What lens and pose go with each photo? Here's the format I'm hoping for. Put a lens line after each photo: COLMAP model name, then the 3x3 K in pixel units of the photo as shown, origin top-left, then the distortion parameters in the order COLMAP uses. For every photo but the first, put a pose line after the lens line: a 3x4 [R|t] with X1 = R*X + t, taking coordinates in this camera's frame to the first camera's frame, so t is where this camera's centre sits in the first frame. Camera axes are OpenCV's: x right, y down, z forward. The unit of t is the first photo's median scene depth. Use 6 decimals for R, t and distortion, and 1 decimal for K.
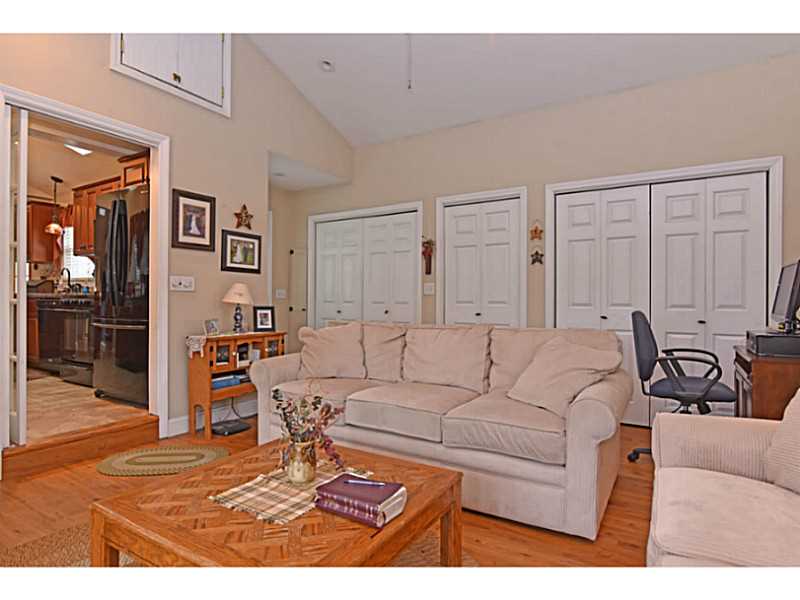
lens RADIAL K [[455.1, 0, 399.3], [0, 455.1, 299.2], [0, 0, 1]] dist [0.003312, 0.001358]
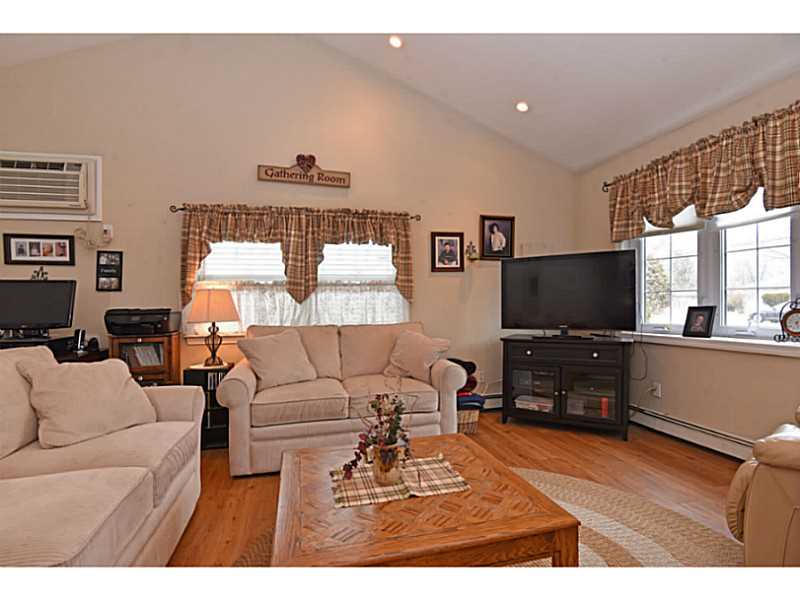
lens RADIAL K [[394.5, 0, 399.0], [0, 394.5, 300.6], [0, 0, 1]] dist [-0.005657, -0.000129]
pose [[-0.704883, 0.004981, 0.709306, -0.958027], [0.001604, 0.999984, -0.005429, -0.005146], [-0.709321, -0.002689, -0.704880, 1.773559]]
